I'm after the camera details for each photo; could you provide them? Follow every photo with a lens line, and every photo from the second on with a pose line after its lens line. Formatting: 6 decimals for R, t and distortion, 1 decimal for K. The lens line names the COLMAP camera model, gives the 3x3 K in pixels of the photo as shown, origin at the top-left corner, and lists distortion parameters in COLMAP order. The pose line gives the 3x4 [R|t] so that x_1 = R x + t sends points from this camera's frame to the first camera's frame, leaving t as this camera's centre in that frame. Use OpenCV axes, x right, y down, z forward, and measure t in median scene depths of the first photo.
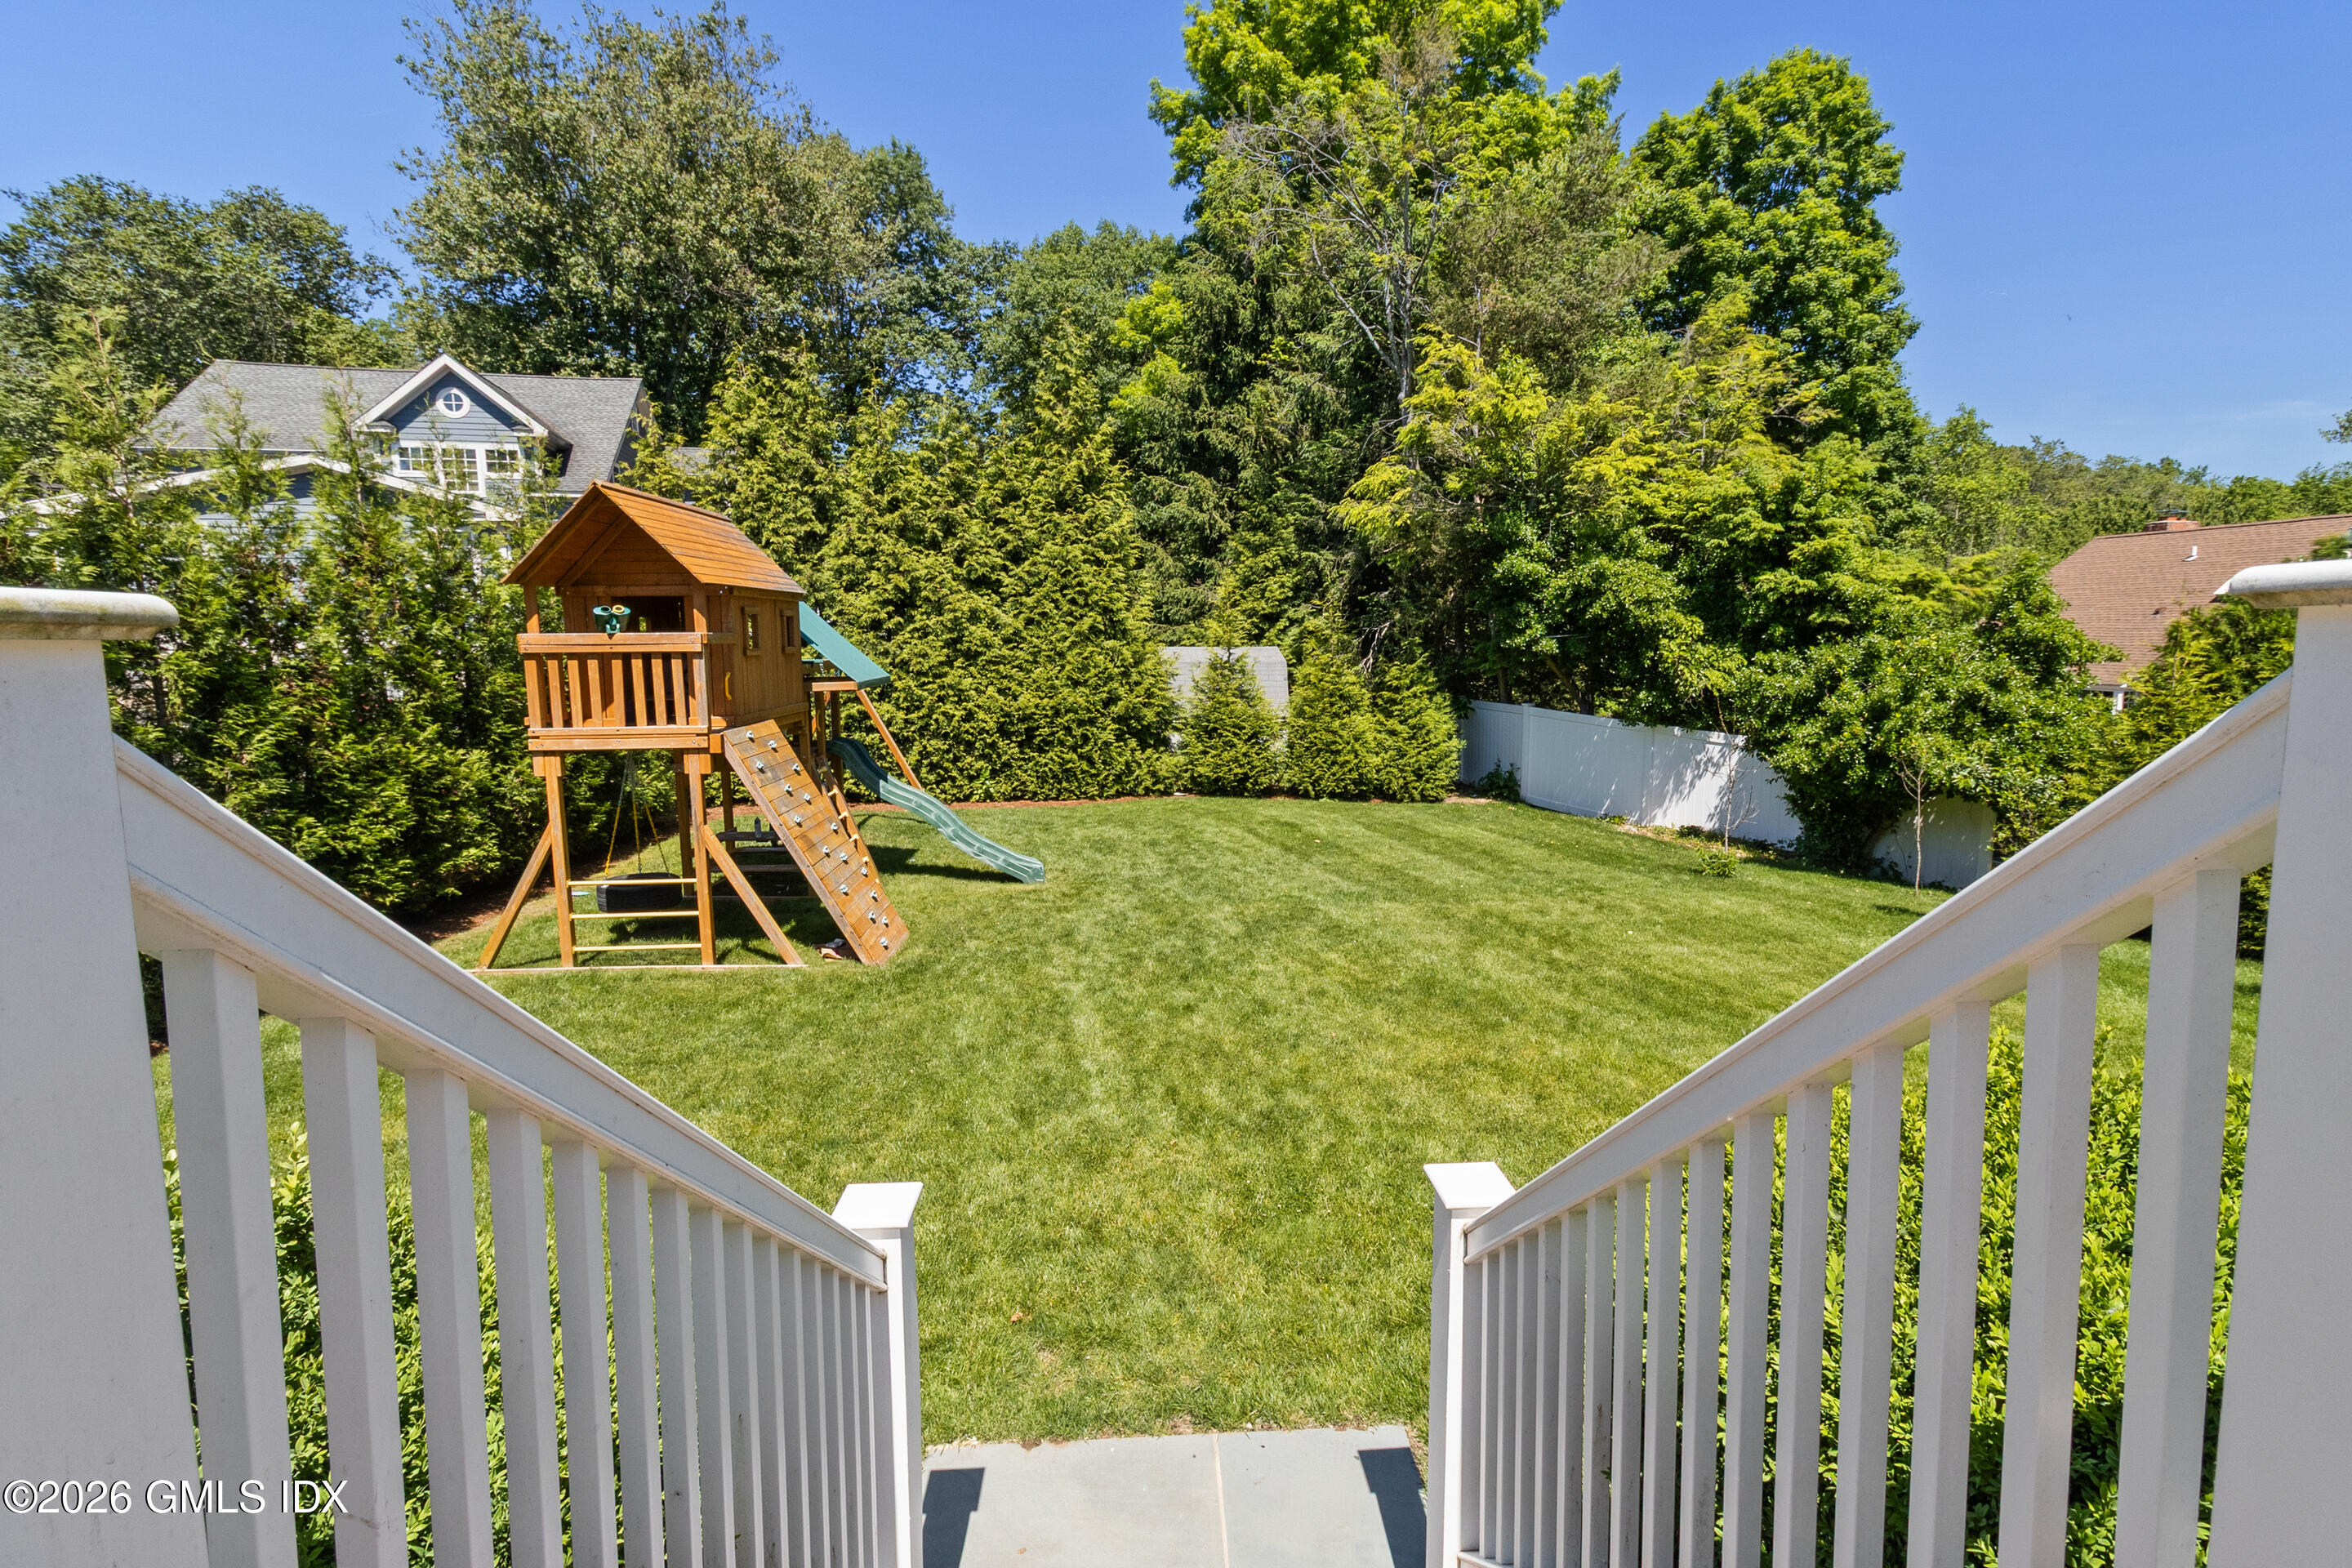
lens RADIAL K [[1071.0, 0, 1201.3], [0, 1071.0, 764.8], [0, 0, 1]] dist [0.006856, 0.000682]
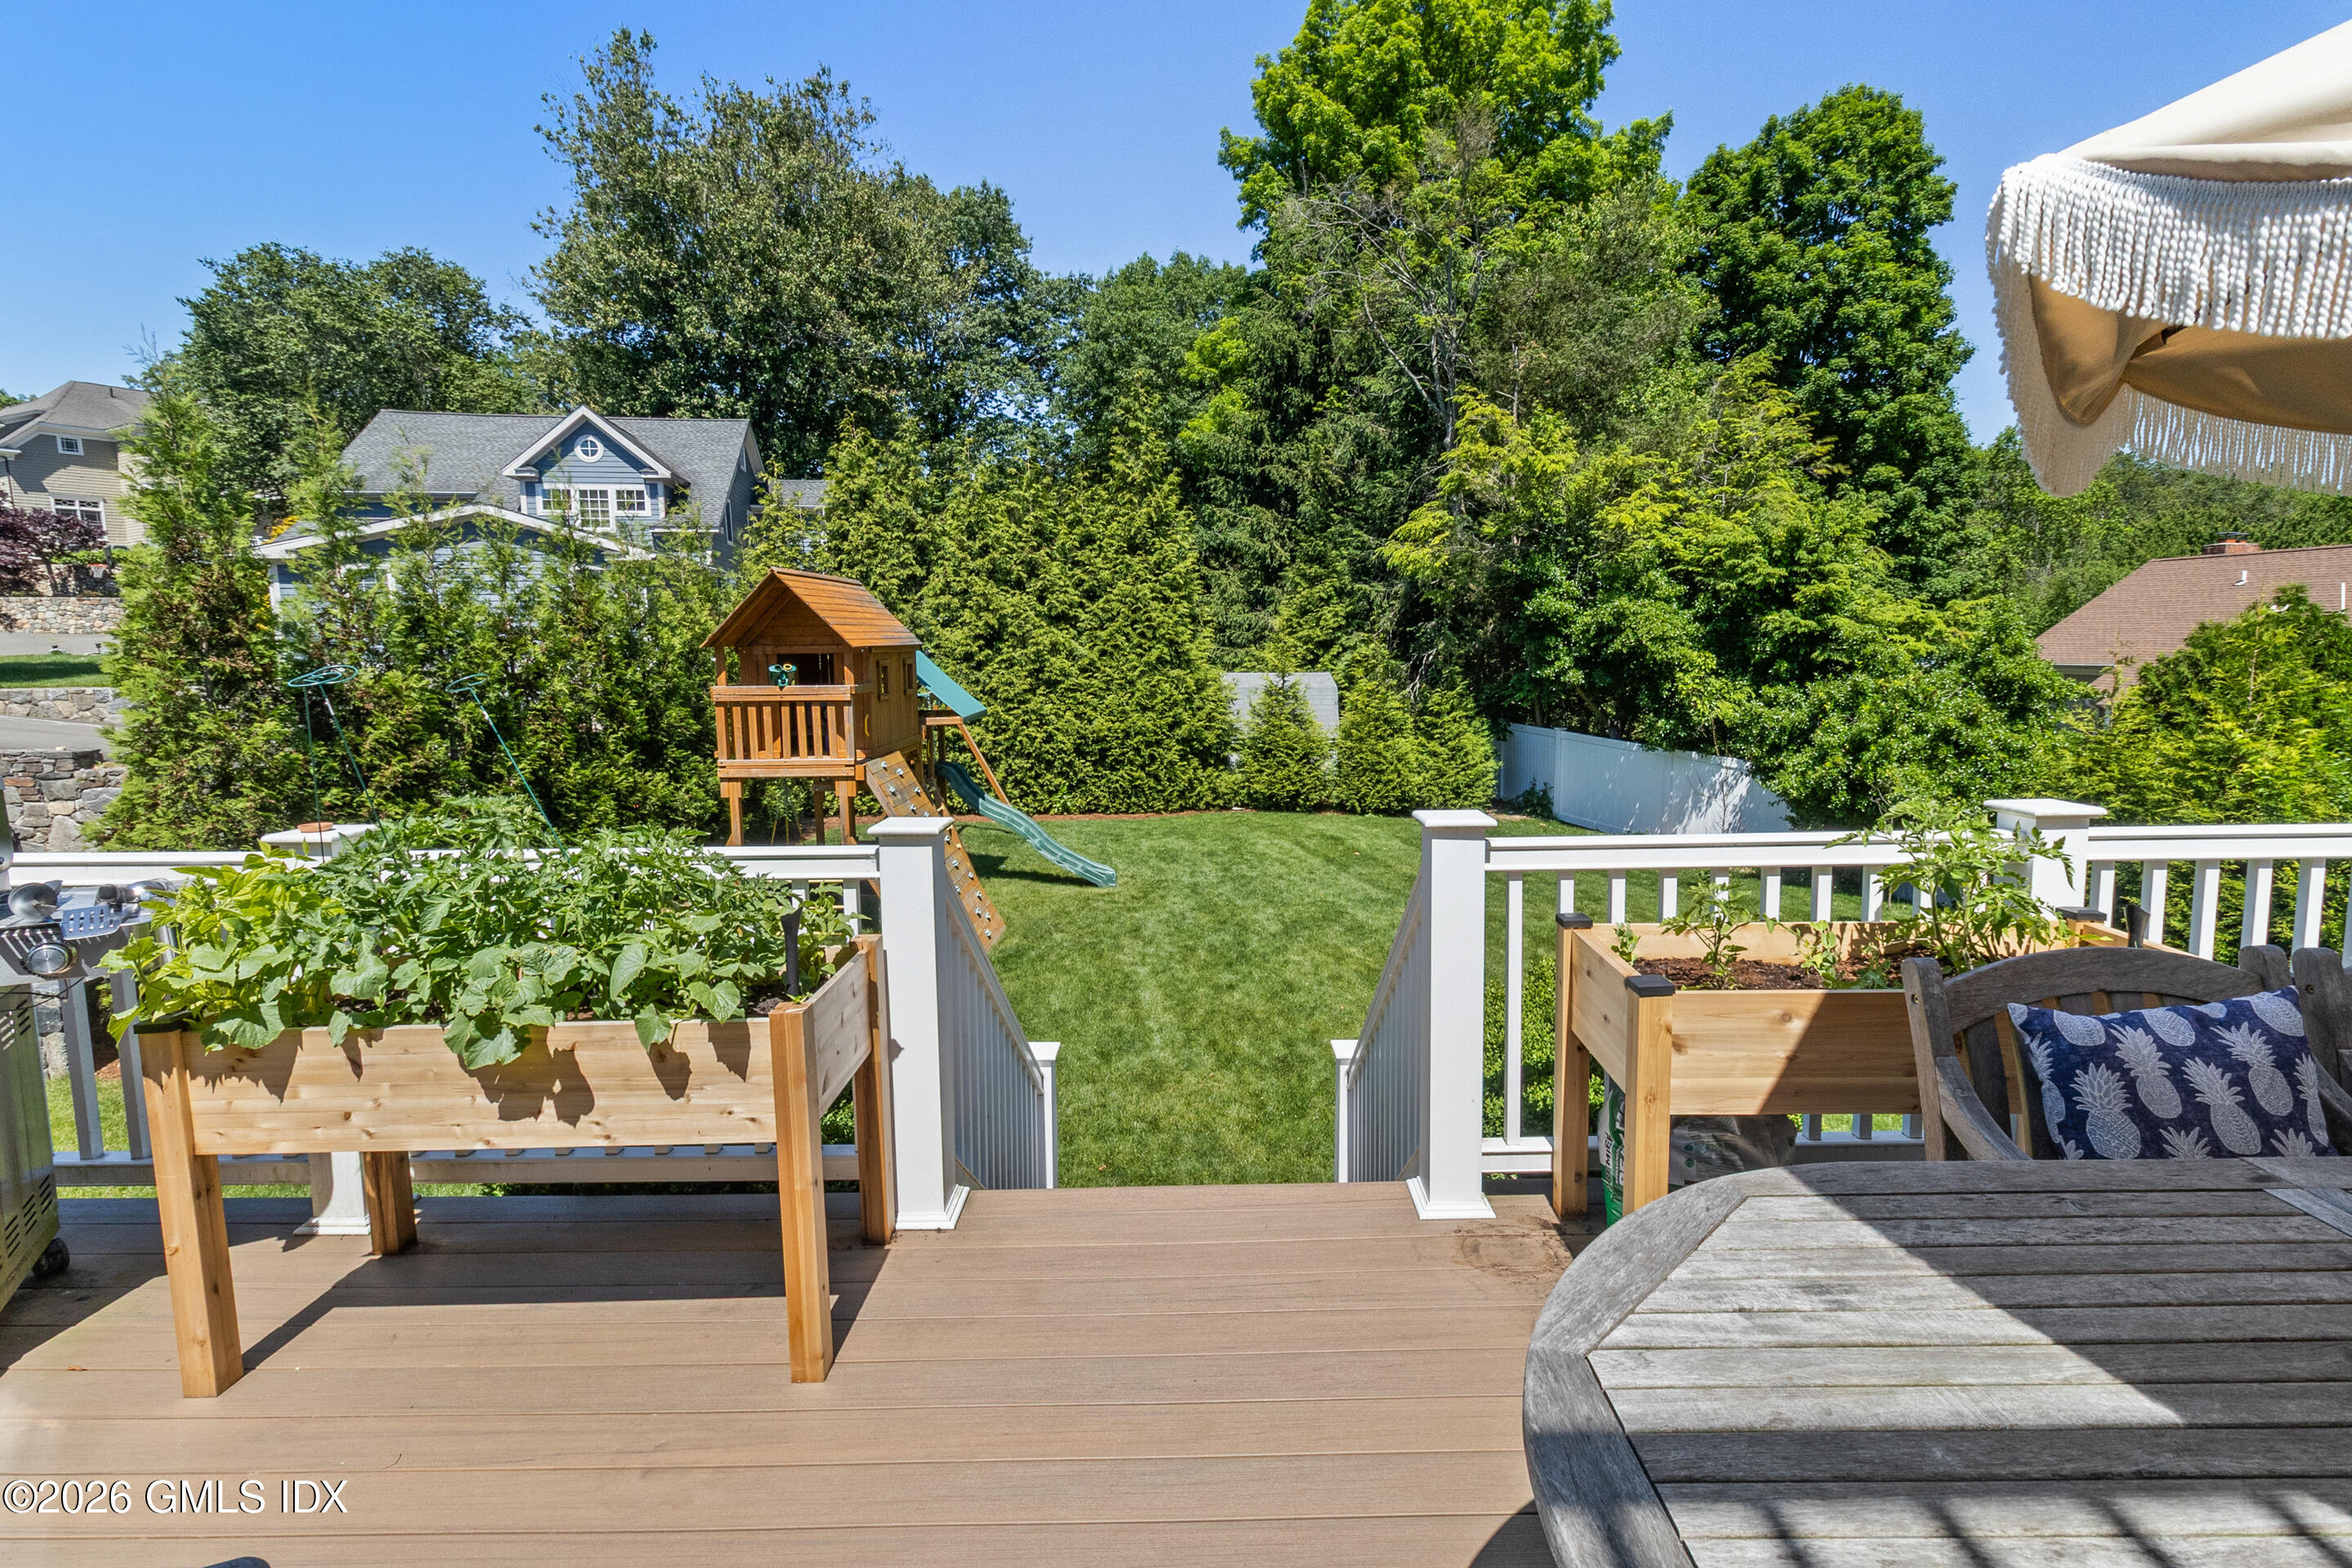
lens RADIAL K [[1089.8, 0, 1225.4], [0, 1089.8, 772.0], [0, 0, 1]] dist [-0.000606, 0.000251]
pose [[0.999097, 0.008941, -0.041528, 0.014436], [-0.008890, 0.999959, 0.001419, -0.012380], [0.041539, -0.001048, 0.999136, -0.125162]]
